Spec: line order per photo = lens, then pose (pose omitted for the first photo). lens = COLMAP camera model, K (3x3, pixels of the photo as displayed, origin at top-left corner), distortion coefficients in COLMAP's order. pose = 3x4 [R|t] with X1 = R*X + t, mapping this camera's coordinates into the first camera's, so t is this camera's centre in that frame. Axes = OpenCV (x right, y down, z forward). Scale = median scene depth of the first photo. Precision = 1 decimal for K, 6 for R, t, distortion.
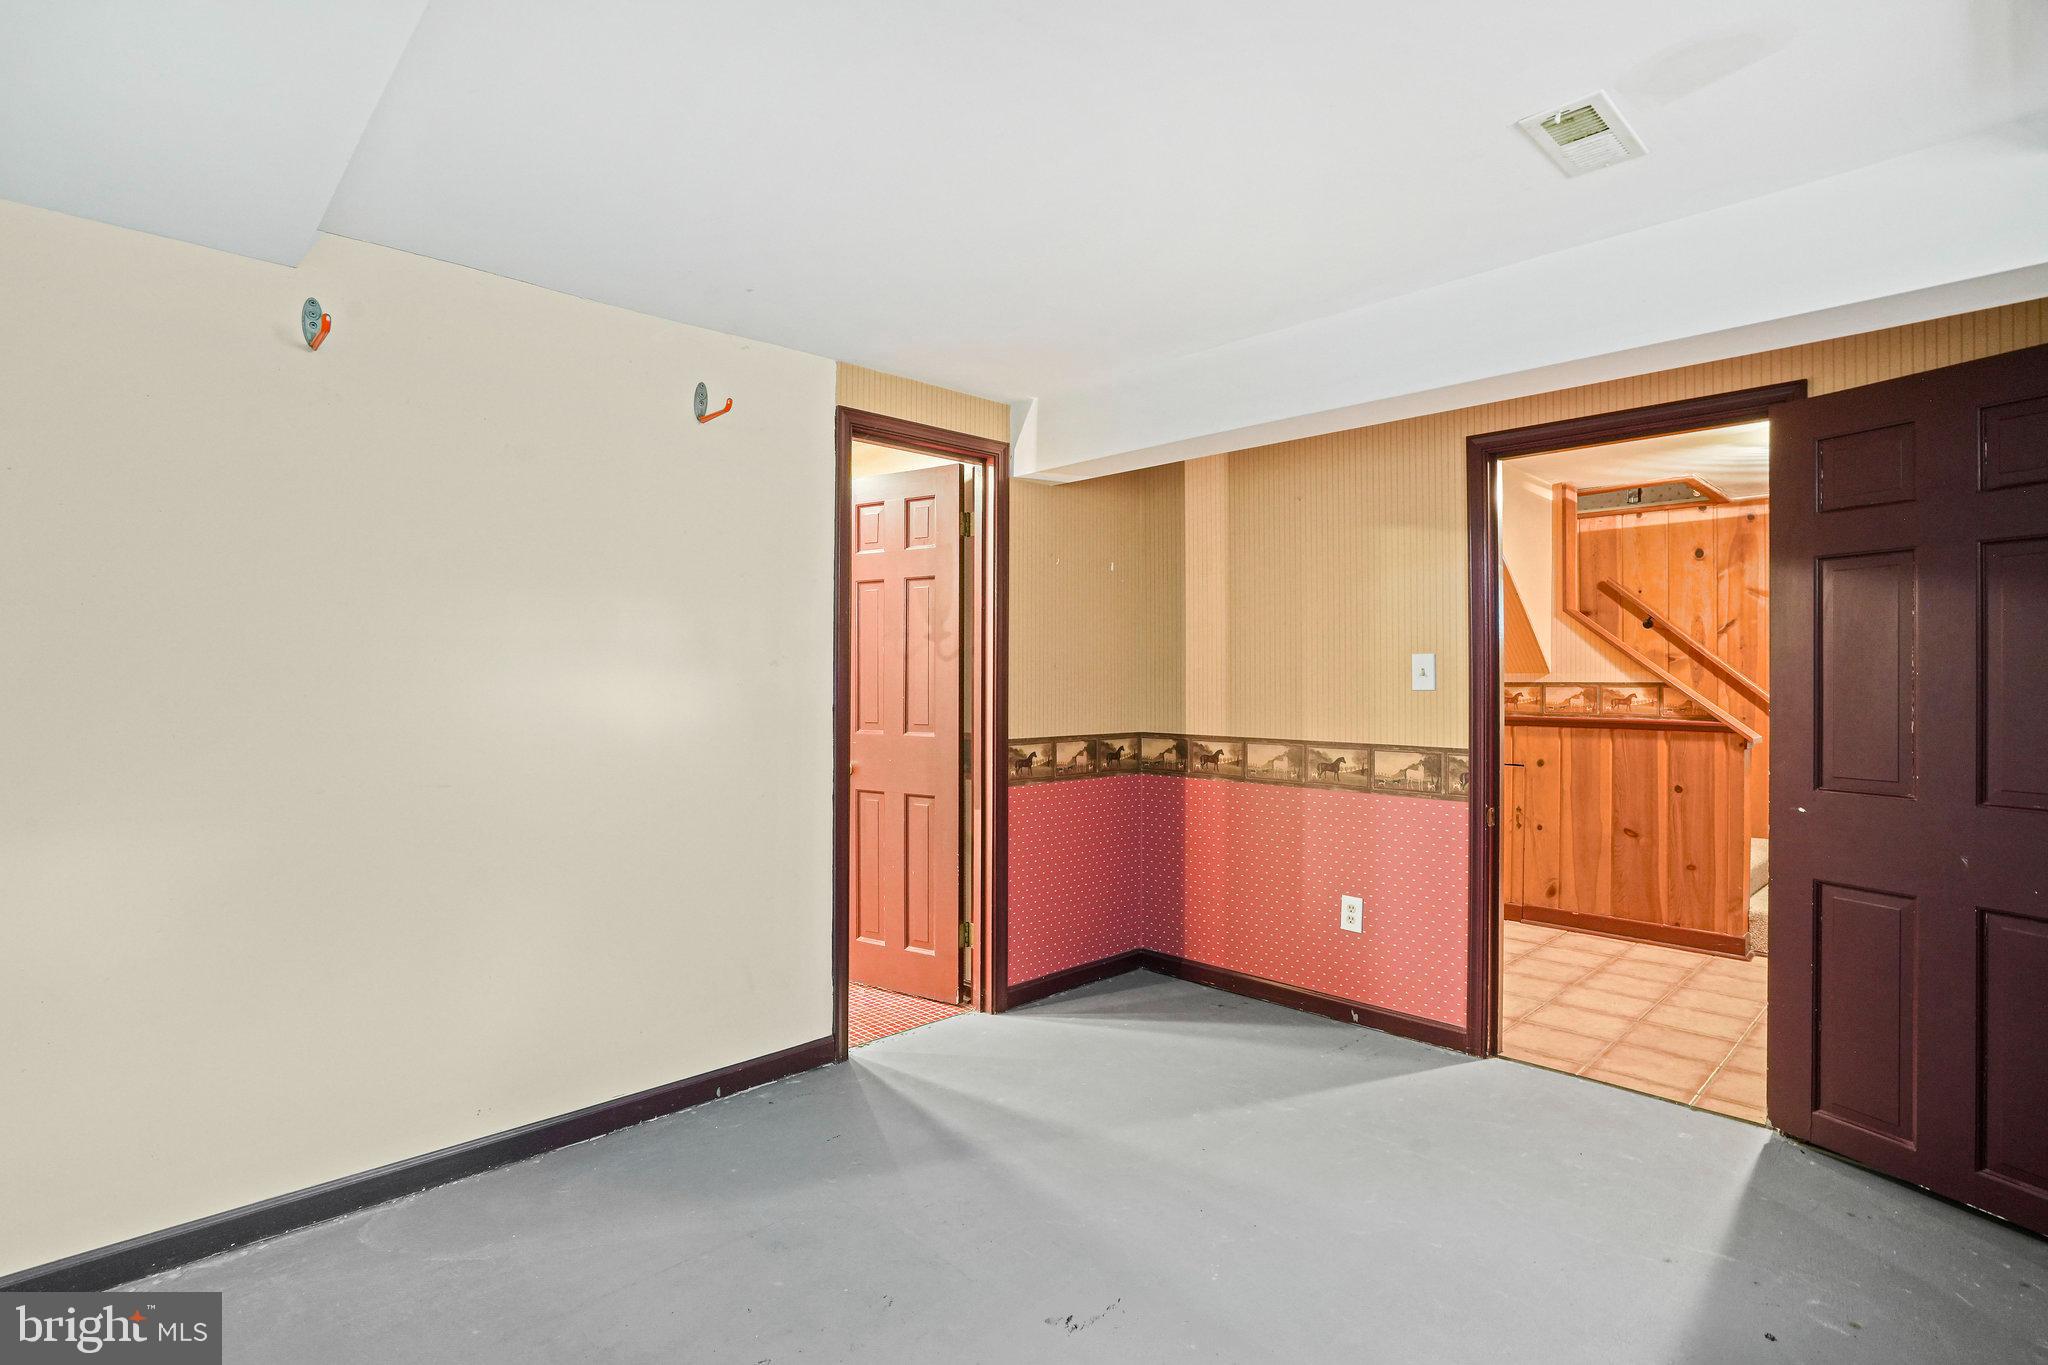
lens RADIAL K [[978.0, 0, 1019.4], [0, 978.0, 678.4], [0, 0, 1]] dist [-0.037247, 0.000074]
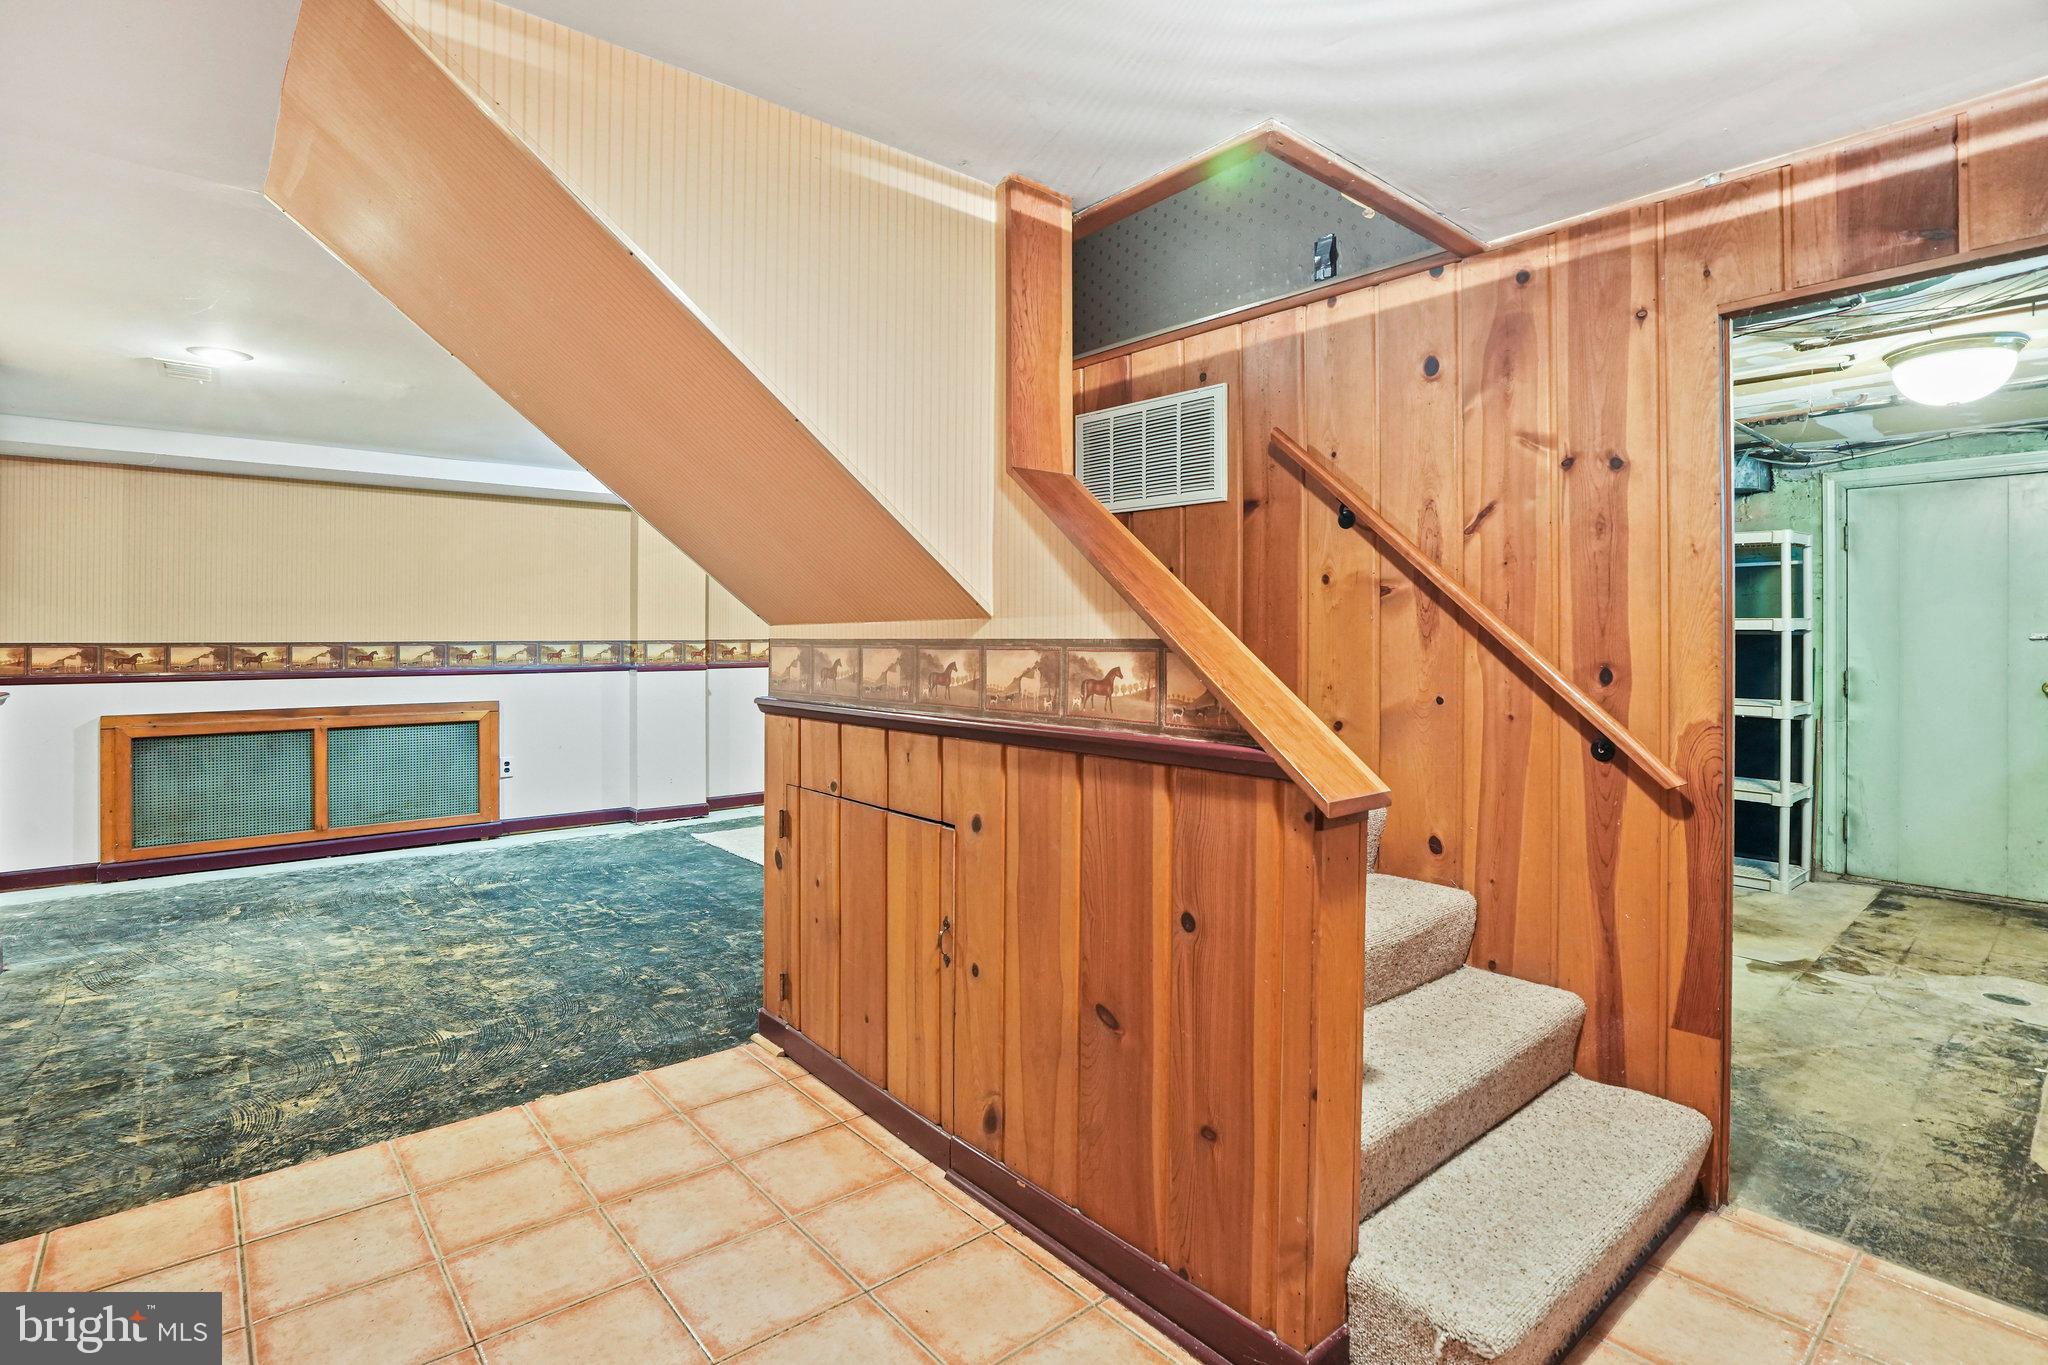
lens RADIAL K [[978.0, 0, 1065.4], [0, 978.0, 634.5], [0, 0, 1]] dist [-0.037247, 0.000074]
pose [[0.999376, -0.000825, -0.035308, 0.603586], [0.000929, 0.999995, 0.002938, 0.000646], [0.035306, -0.002969, 0.999372, 0.568799]]
